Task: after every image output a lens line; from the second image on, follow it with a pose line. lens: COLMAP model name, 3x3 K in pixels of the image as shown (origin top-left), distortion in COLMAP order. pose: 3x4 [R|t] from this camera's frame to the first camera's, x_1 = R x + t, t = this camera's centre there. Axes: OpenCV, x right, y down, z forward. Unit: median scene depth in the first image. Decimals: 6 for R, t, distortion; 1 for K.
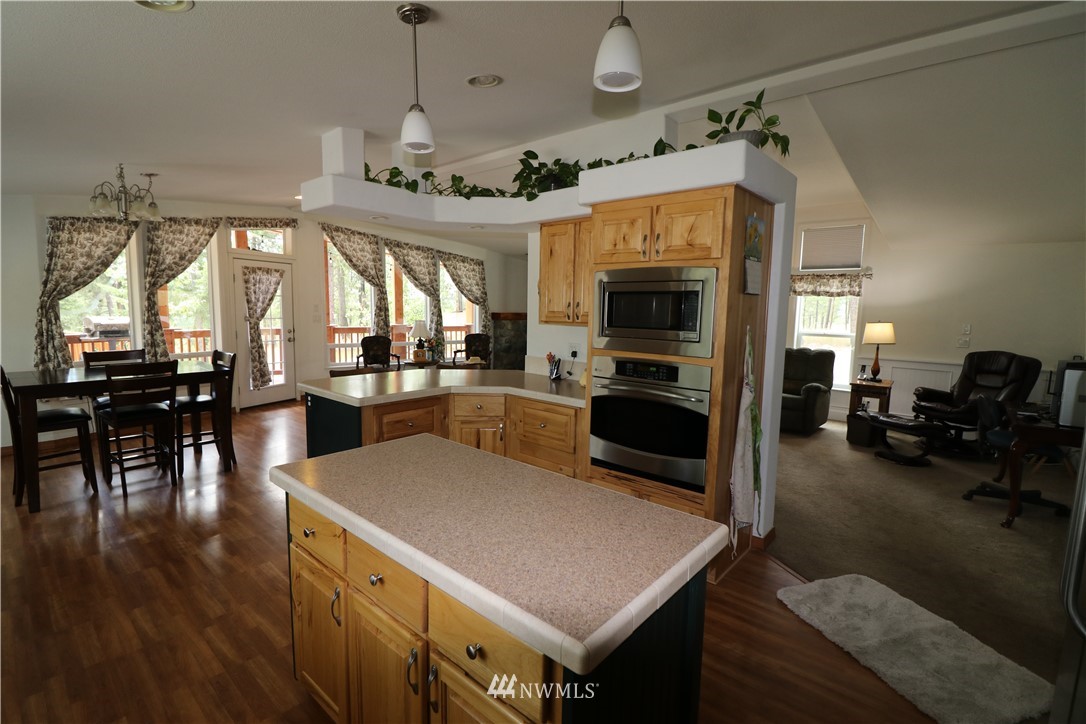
lens RADIAL K [[501.5, 0, 535.4], [0, 501.5, 358.0], [0, 0, 1]] dist [-0.010299, -0.008875]
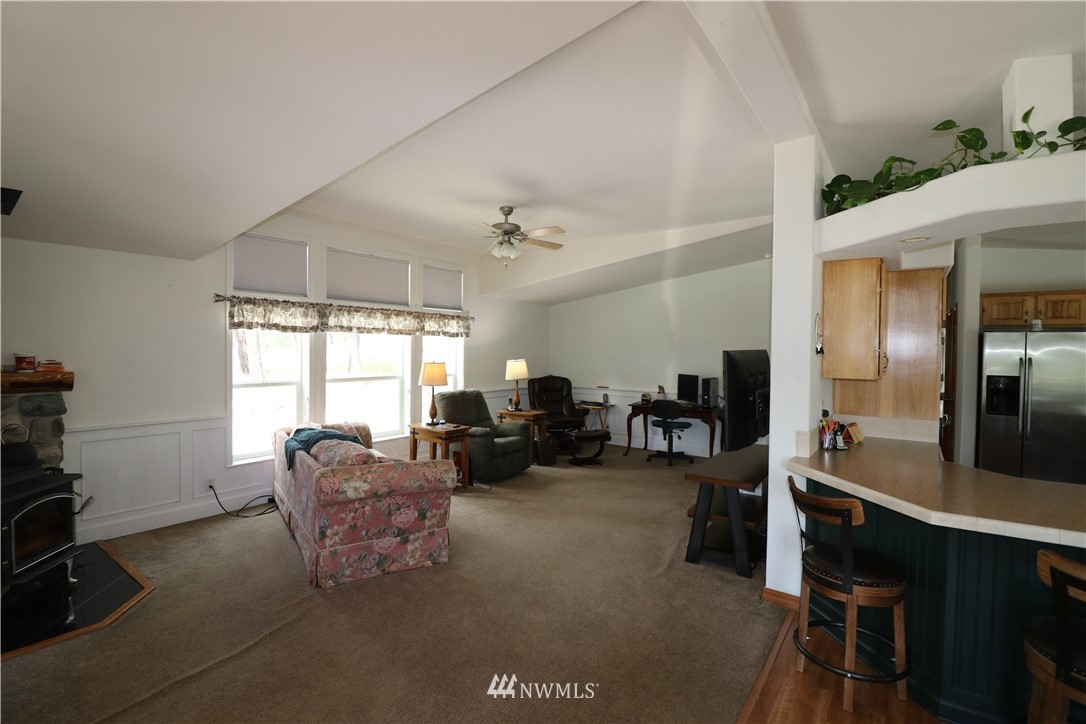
lens RADIAL K [[501.5, 0, 523.3], [0, 501.5, 354.2], [0, 0, 1]] dist [-0.010299, -0.008875]
pose [[-0.077252, -0.029216, 0.996583, -0.830556], [0.097082, 0.994600, 0.036683, -0.218670], [-0.992274, 0.099584, -0.073999, 1.830560]]
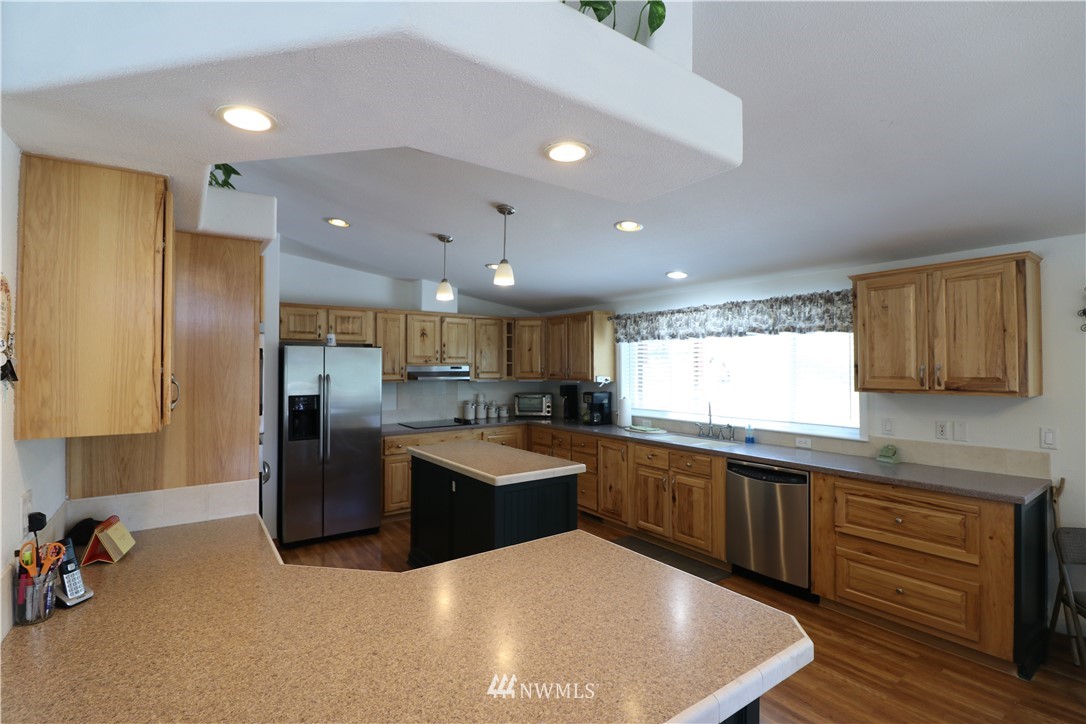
lens RADIAL K [[501.5, 0, 543.0], [0, 501.5, 363.6], [0, 0, 1]] dist [-0.010299, -0.008875]
pose [[-0.977266, -0.012883, 0.211626, -0.400314], [0.008847, 0.994805, 0.101414, -0.176383], [-0.211834, 0.100980, -0.972075, 1.475673]]
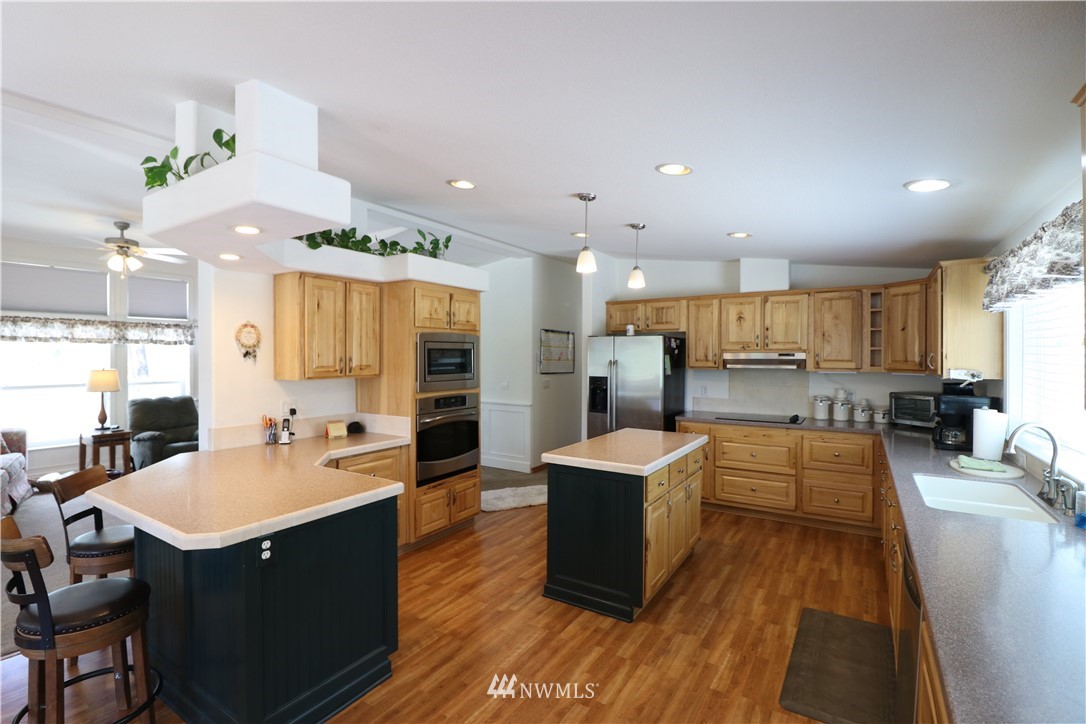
lens RADIAL K [[501.5, 0, 529.0], [0, 501.5, 361.4], [0, 0, 1]] dist [-0.010299, -0.008875]
pose [[-0.148138, -0.028782, 0.988548, -1.055699], [0.103736, 0.993610, 0.044475, -0.112723], [-0.983511, 0.109136, -0.144206, 0.812049]]
